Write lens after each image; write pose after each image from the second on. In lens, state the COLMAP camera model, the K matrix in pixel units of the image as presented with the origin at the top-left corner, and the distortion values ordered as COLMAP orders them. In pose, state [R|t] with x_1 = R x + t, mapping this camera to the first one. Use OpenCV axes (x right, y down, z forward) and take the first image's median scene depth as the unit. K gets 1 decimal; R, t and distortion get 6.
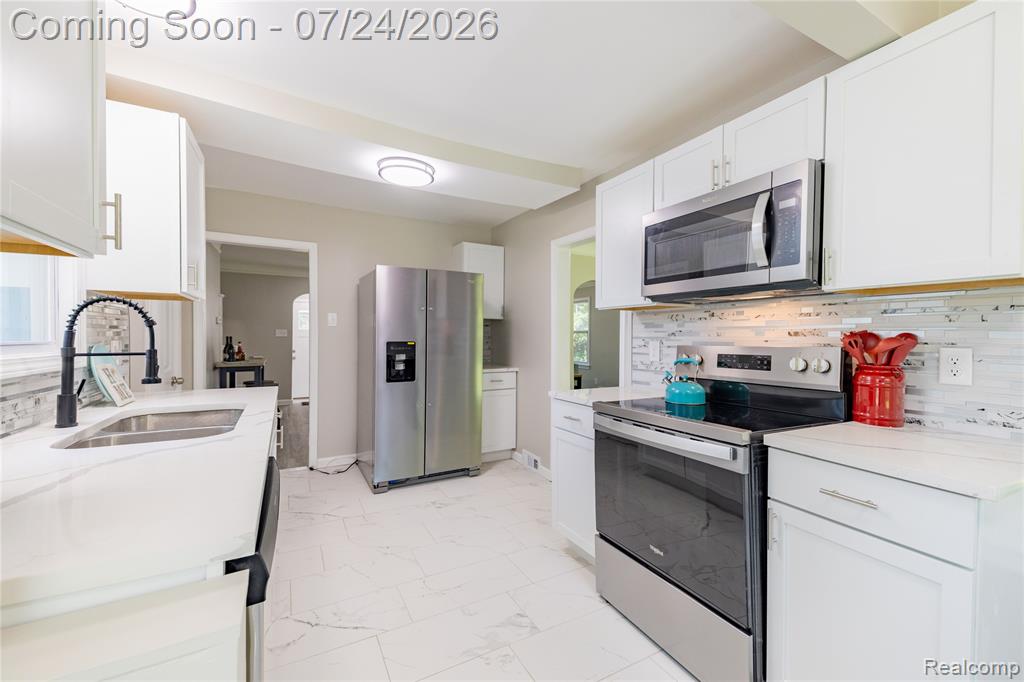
lens RADIAL K [[420.7, 0, 516.8], [0, 420.7, 336.4], [0, 0, 1]] dist [0.045634, -0.017442]
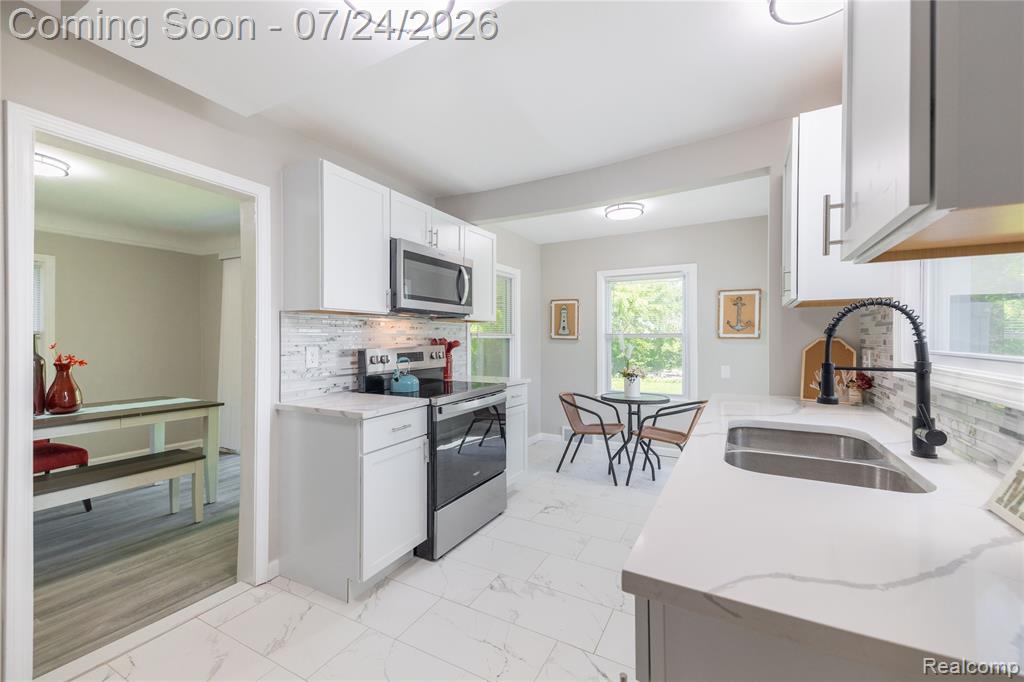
lens RADIAL K [[420.7, 0, 516.8], [0, 420.7, 336.4], [0, 0, 1]] dist [0.045634, -0.017442]
pose [[-0.554671, -0.002779, 0.832065, -0.997961], [-0.000203, 0.999995, 0.003205, -0.021167], [-0.832070, 0.001609, -0.554669, 1.614932]]
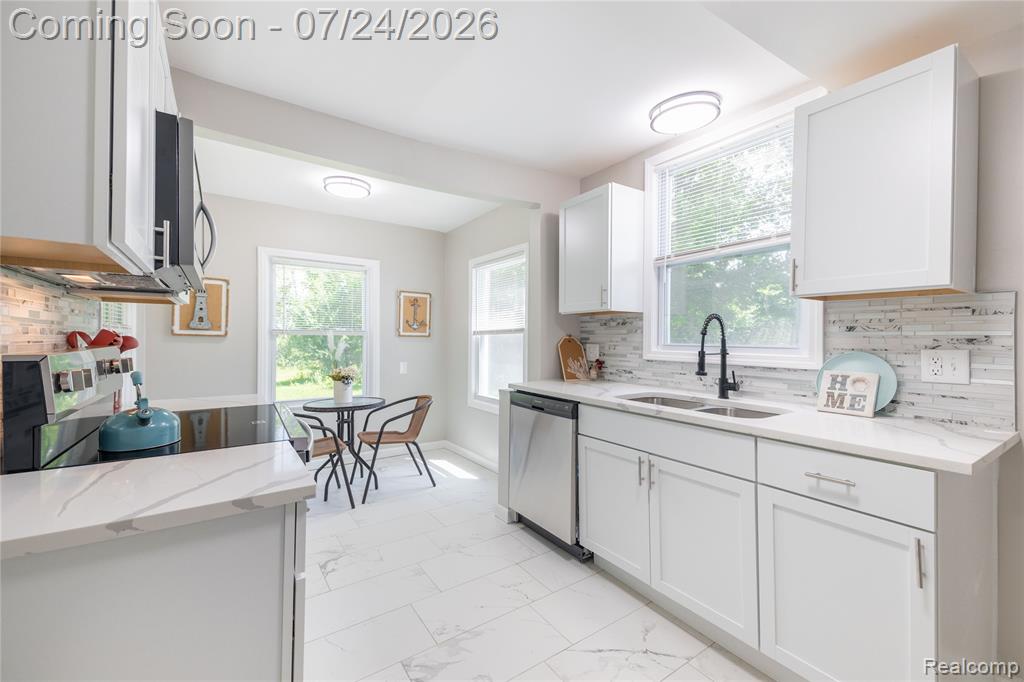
lens RADIAL K [[420.7, 0, 516.8], [0, 420.7, 336.4], [0, 0, 1]] dist [0.045634, -0.017442]
pose [[-0.992812, -0.014700, -0.118779, -0.069386], [-0.014416, 0.999891, -0.003252, -0.005034], [0.118814, -0.001516, -0.992915, 1.885826]]
